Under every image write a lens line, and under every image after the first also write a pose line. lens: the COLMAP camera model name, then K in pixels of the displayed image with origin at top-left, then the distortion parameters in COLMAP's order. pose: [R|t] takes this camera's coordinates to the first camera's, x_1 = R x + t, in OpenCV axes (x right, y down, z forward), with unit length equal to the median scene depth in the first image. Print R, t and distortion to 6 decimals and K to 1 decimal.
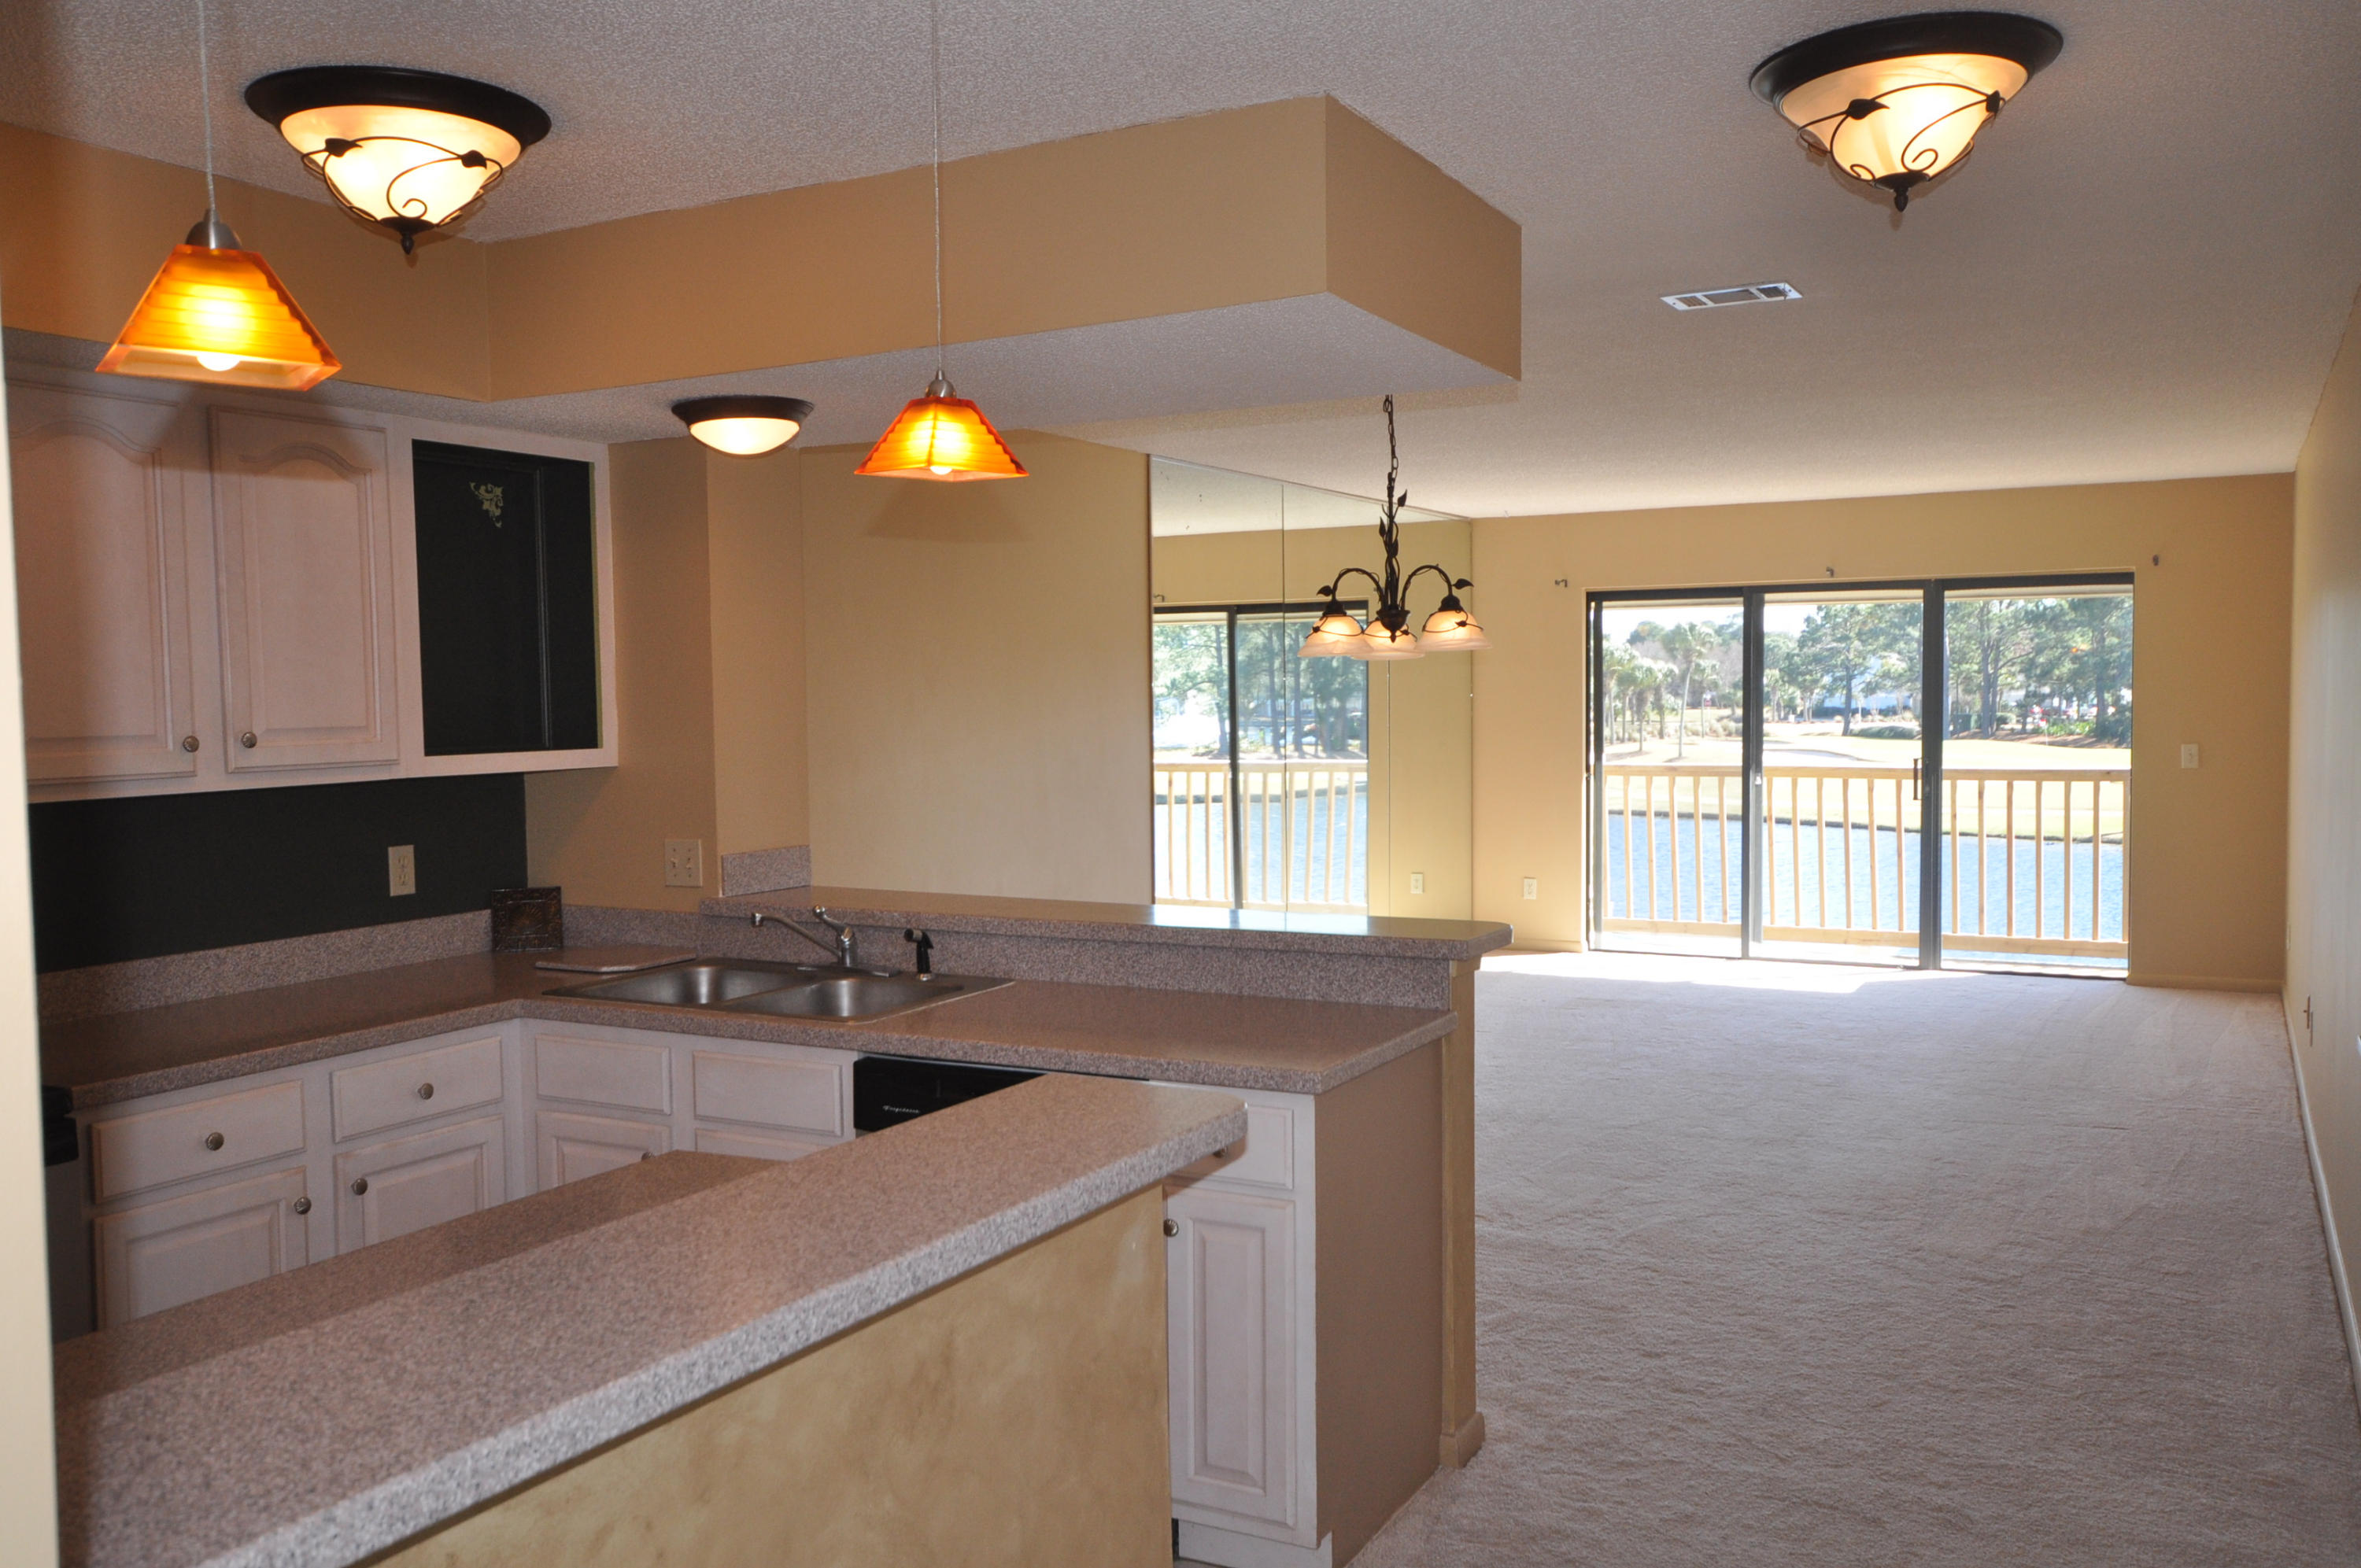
lens RADIAL K [[1936.8, 0, 1179.8], [0, 1936.8, 786.4], [0, 0, 1]] dist [0.008354, 0.043776]
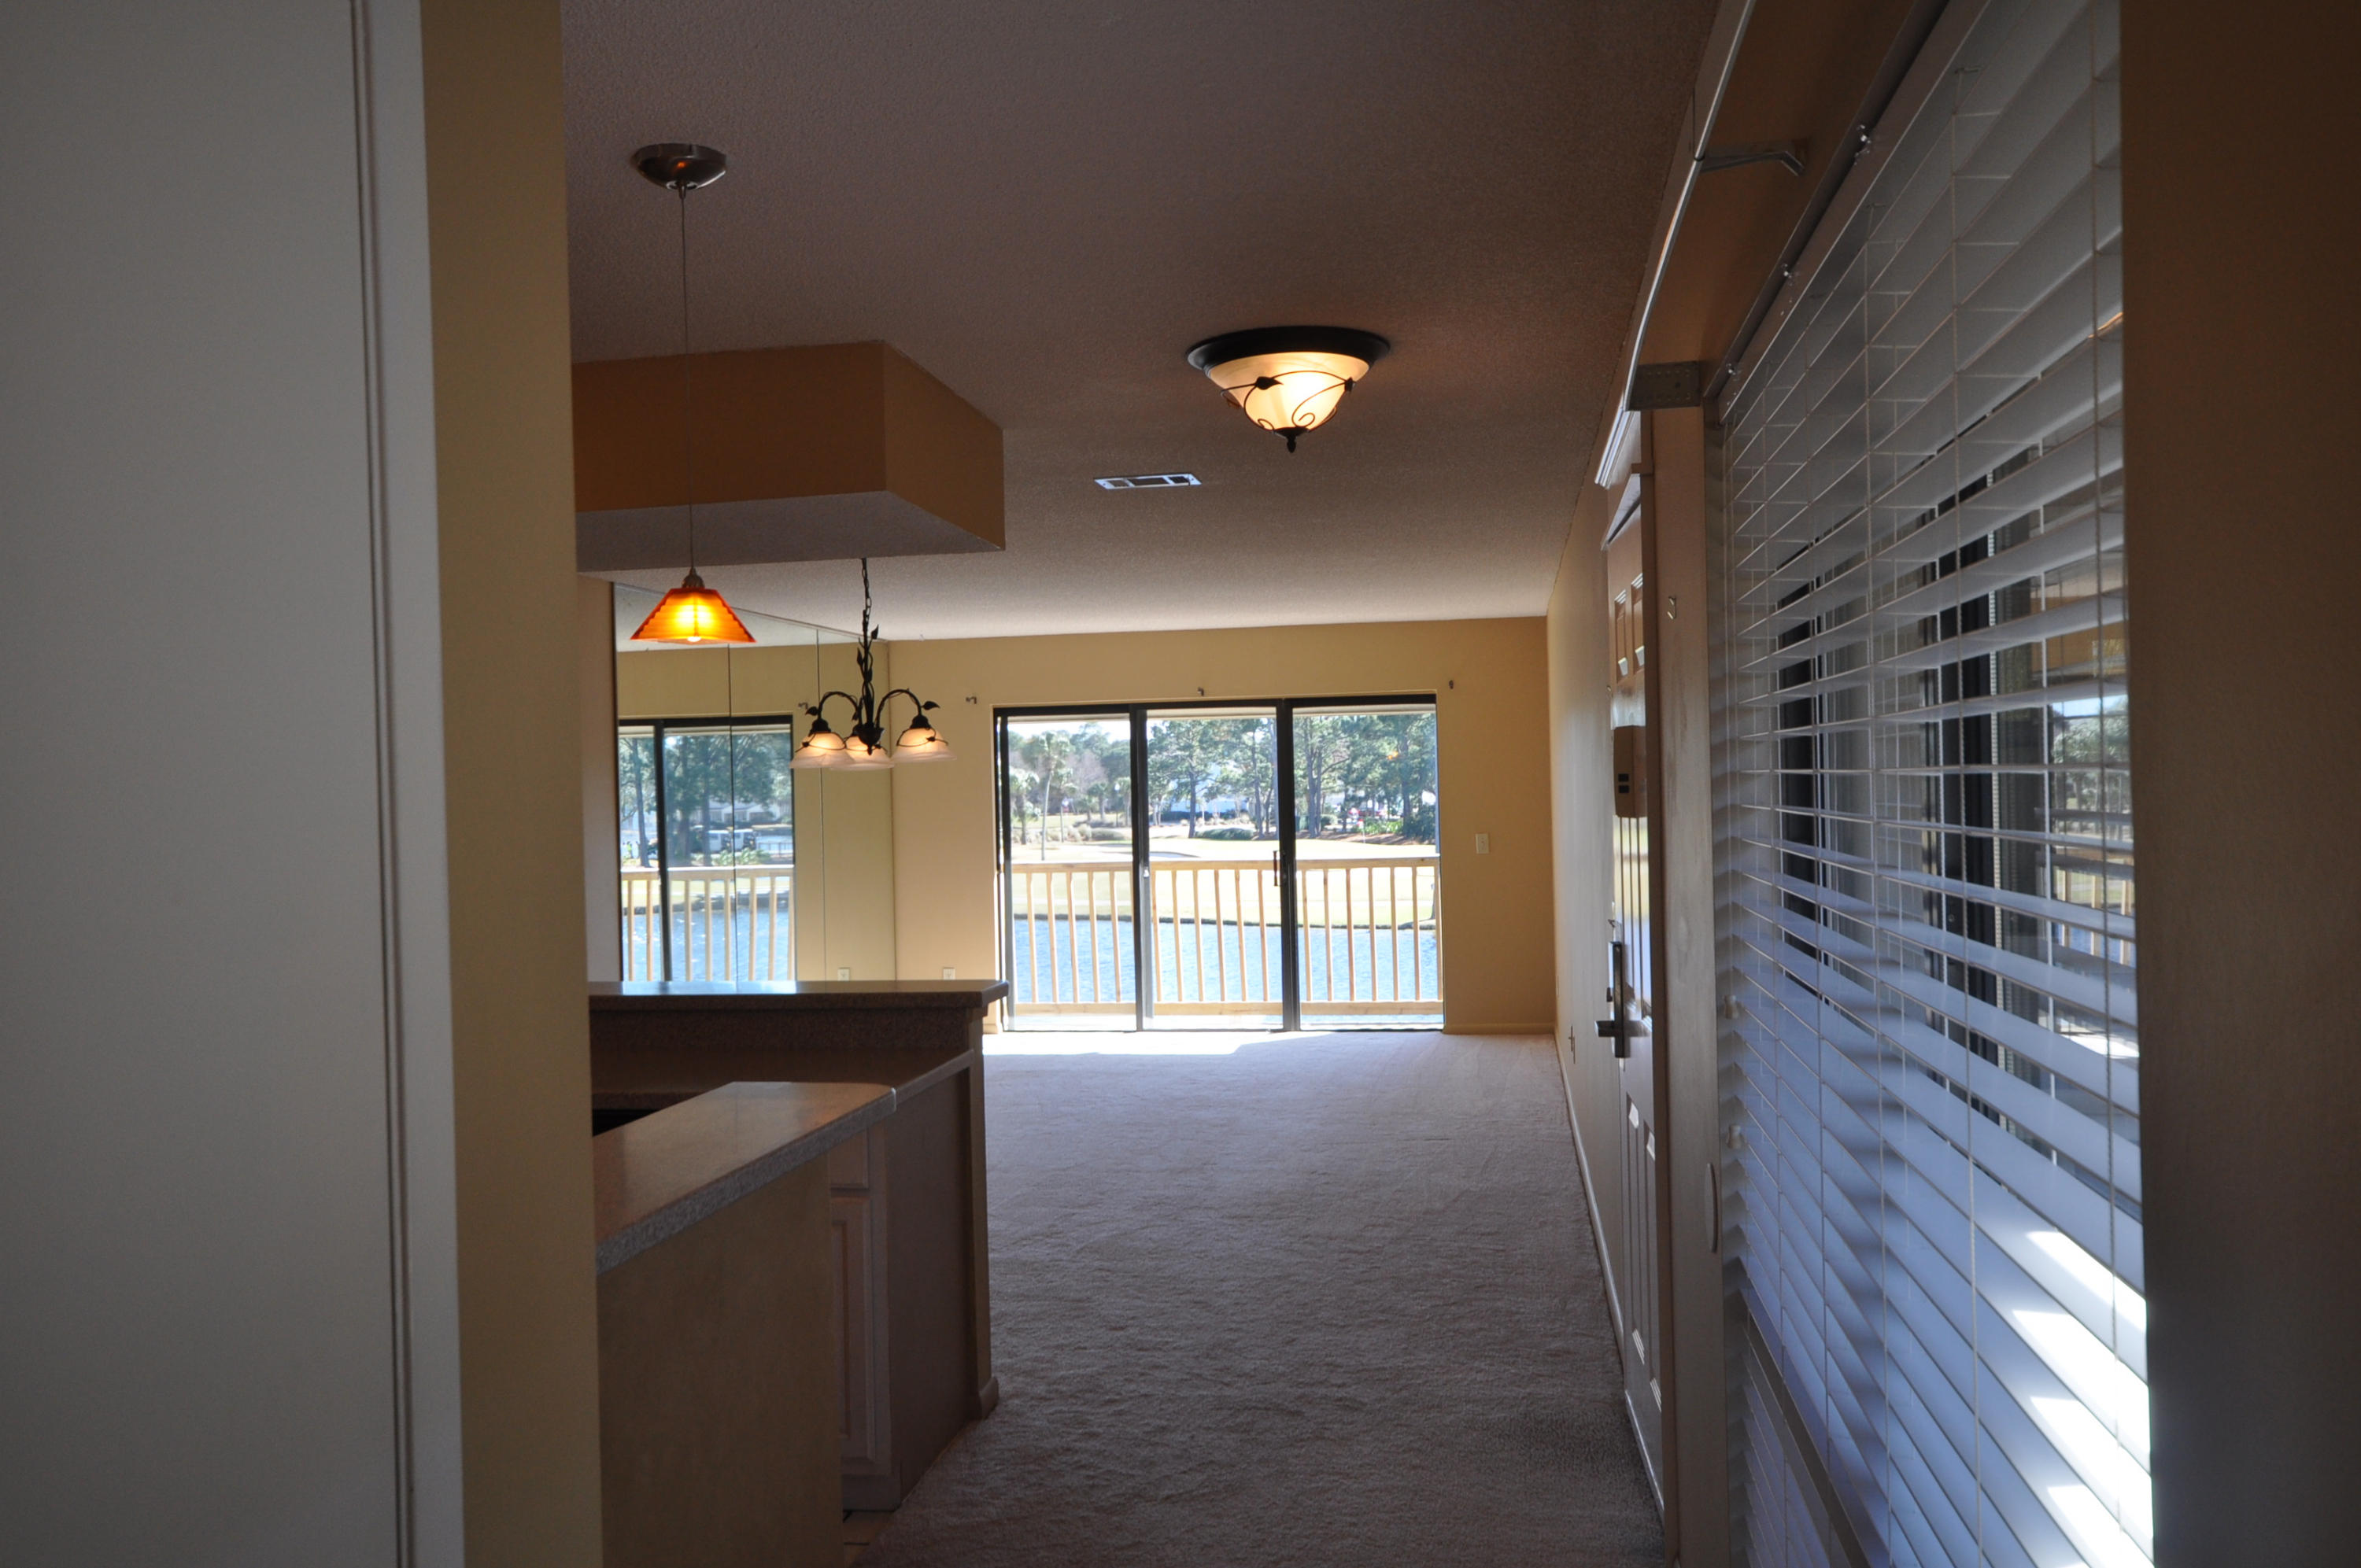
lens RADIAL K [[1936.8, 0, 1188.6], [0, 1936.8, 779.0], [0, 0, 1]] dist [0.008354, 0.043776]
pose [[0.945922, -0.010189, 0.324233, -0.086067], [0.029758, 0.998018, -0.055452, 0.010000], [-0.323026, 0.062102, 0.944350, -0.158550]]
